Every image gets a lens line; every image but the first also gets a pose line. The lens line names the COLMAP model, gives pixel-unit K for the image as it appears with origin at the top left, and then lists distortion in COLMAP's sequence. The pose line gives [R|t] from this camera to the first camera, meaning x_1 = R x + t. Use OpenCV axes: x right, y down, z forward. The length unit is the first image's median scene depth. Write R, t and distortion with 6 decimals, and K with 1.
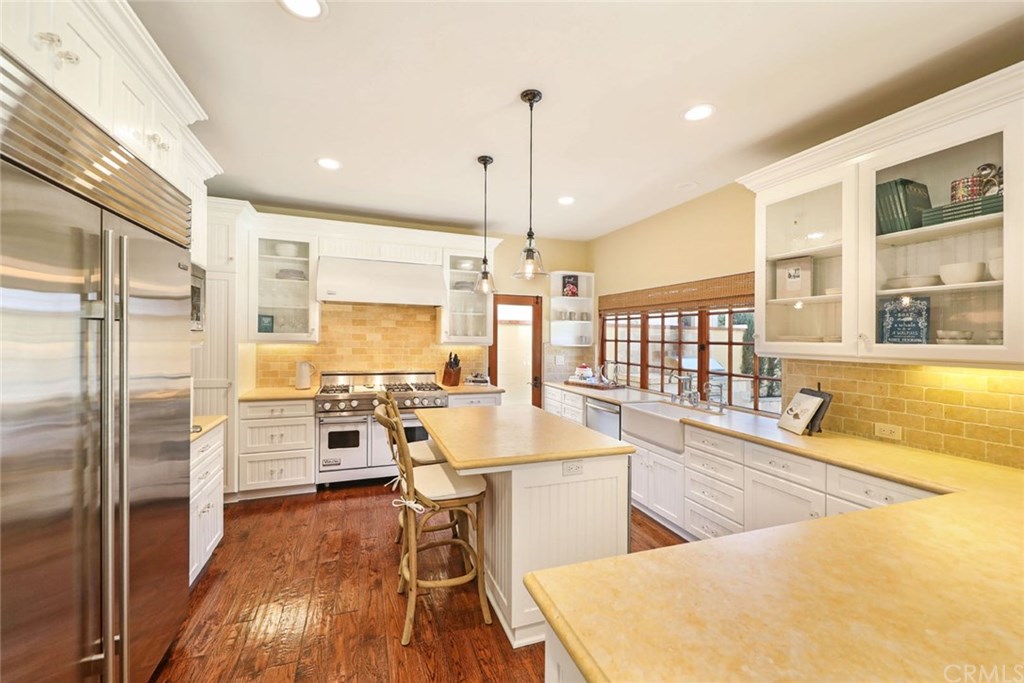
lens RADIAL K [[392.8, 0, 515.6], [0, 392.8, 345.0], [0, 0, 1]] dist [0.022227, 0.000009]
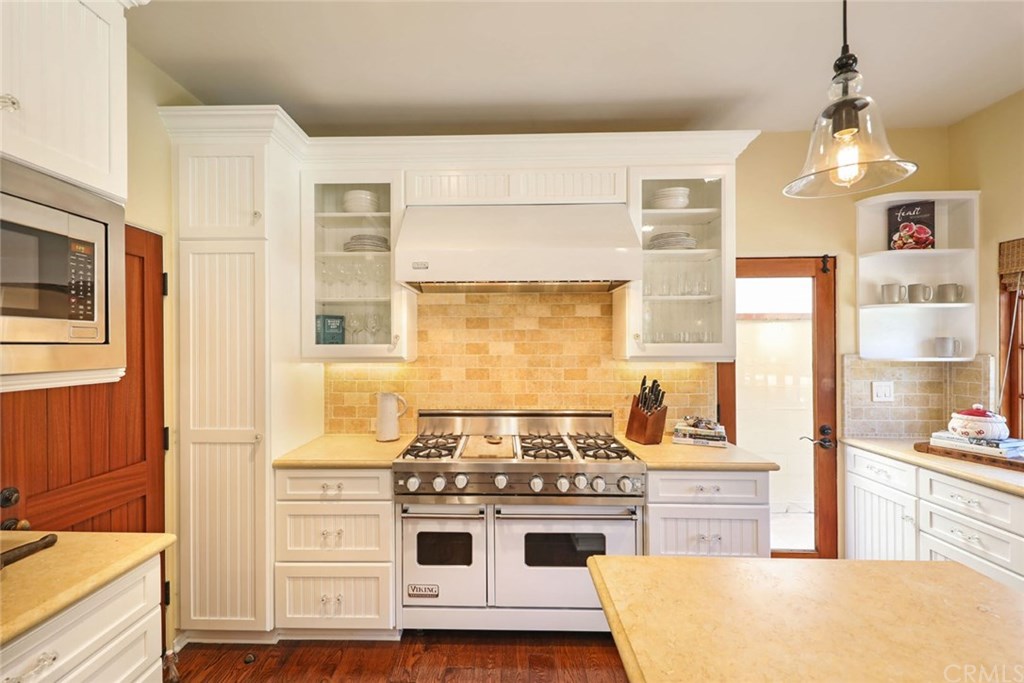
lens RADIAL K [[468.7, 0, 509.7], [0, 468.7, 354.4], [0, 0, 1]] dist [0.000481, 0.000034]
pose [[0.932667, -0.012037, -0.360537, -0.110614], [0.012089, 0.999925, -0.002111, -0.009995], [0.360535, -0.002390, 0.932743, 0.386309]]
